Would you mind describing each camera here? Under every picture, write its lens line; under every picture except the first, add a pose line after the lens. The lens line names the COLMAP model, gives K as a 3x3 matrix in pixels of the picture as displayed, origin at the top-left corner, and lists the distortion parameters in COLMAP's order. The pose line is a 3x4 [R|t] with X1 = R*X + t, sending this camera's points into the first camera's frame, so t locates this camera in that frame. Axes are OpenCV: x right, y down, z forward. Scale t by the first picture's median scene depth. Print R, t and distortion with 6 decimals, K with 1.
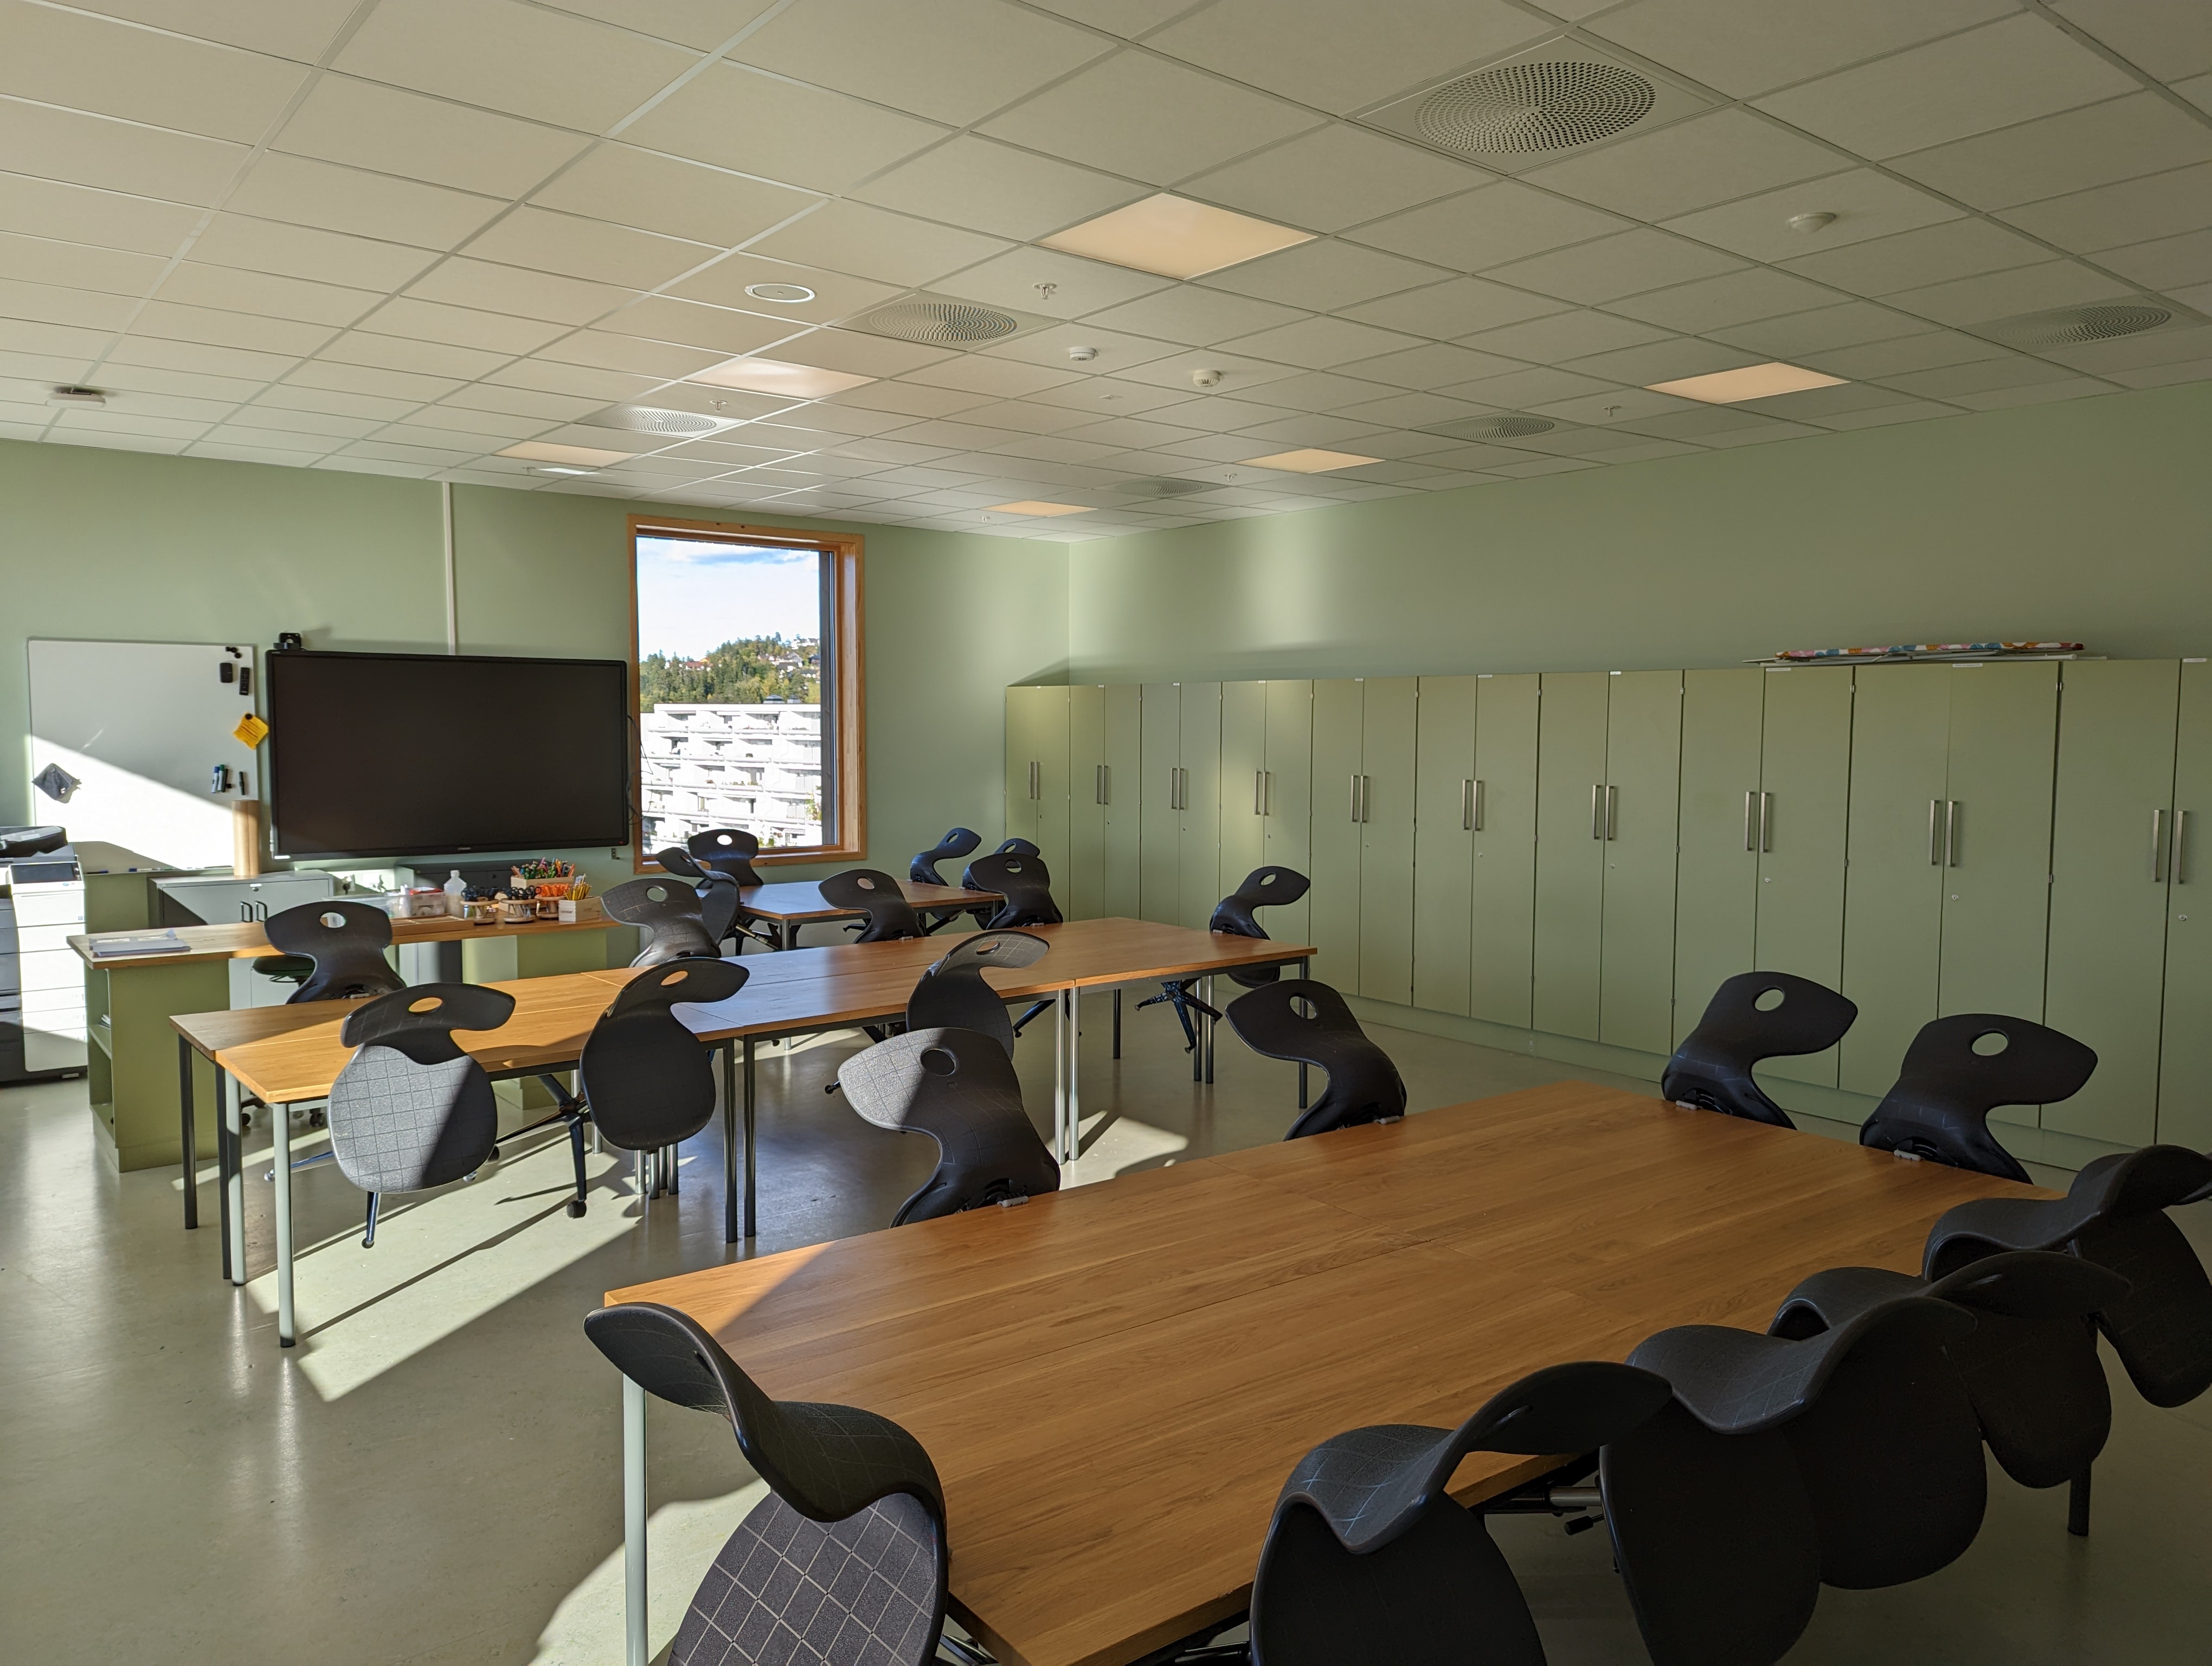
lens RADIAL K [[1572.2, 0, 1107.0], [0, 1572.2, 830.9], [0, 0, 1]] dist [0.051495, 0.001348]
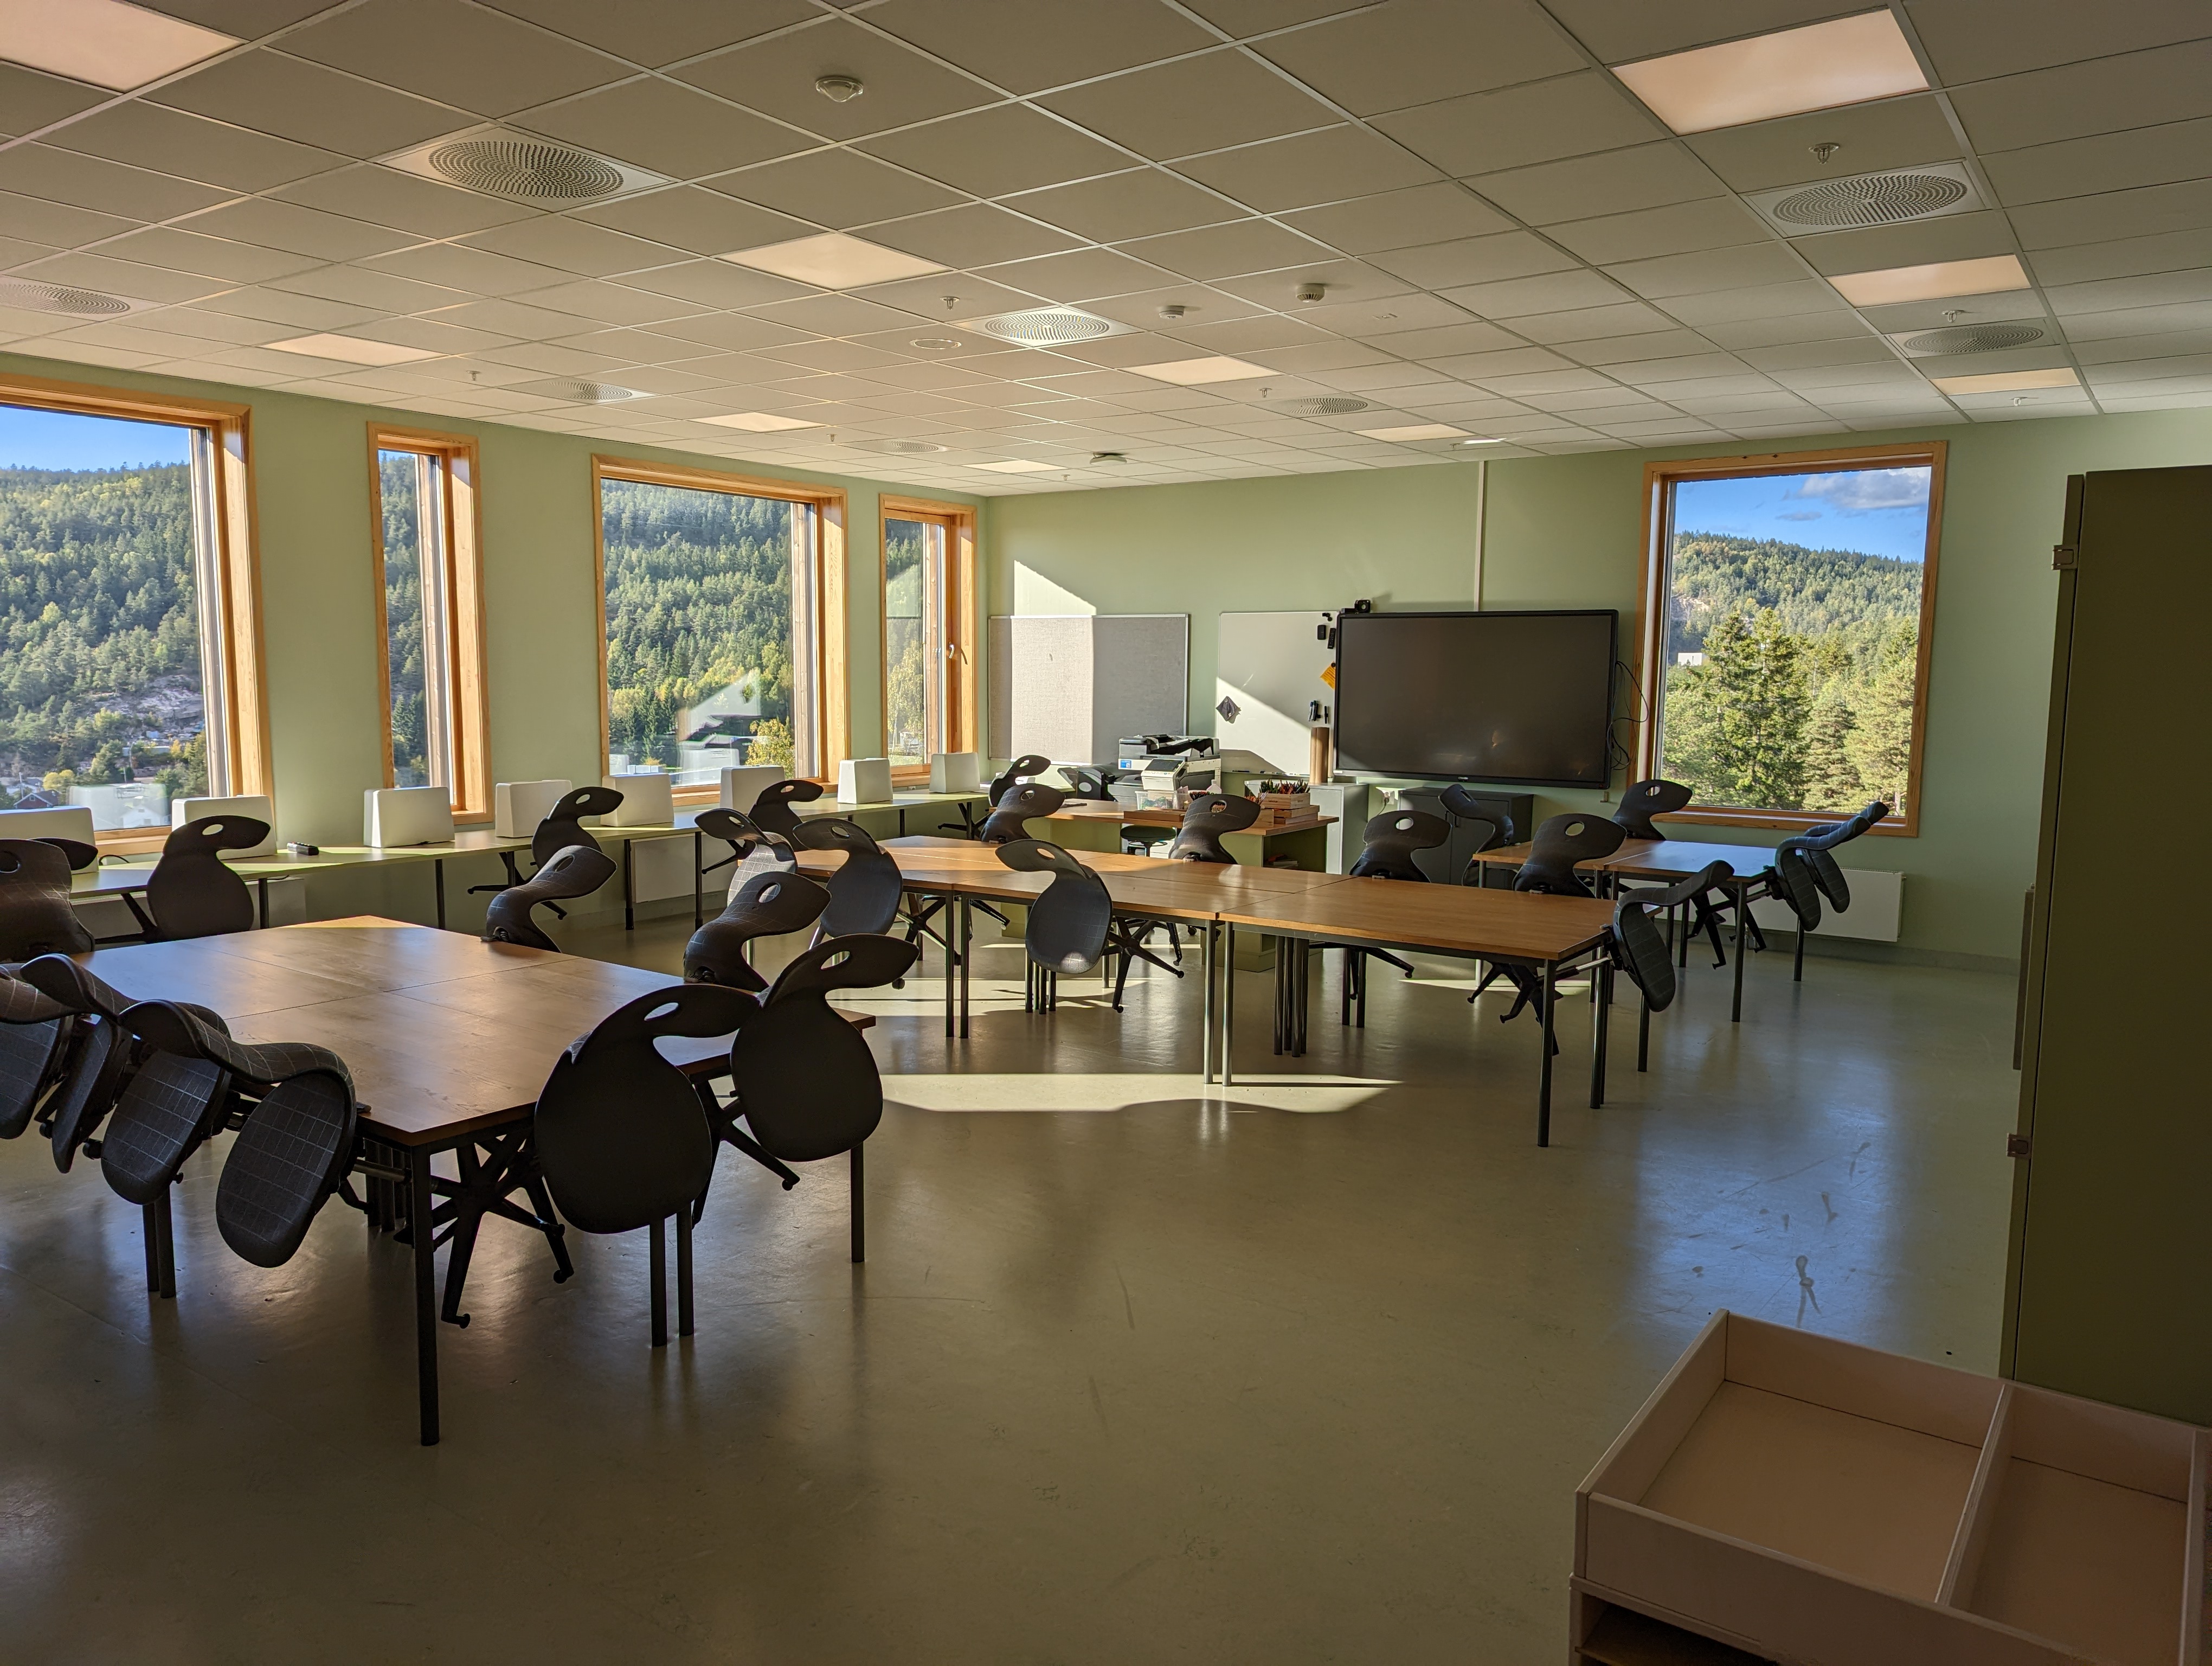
lens RADIAL K [[1572.2, 0, 1106.0], [0, 1572.2, 838.4], [0, 0, 1]] dist [0.051495, 0.001348]
pose [[0.273616, 0.104006, -0.956199, 0.680850], [-0.077845, 0.993270, 0.085763, -0.025997], [0.958684, 0.050969, 0.279871, 0.462430]]
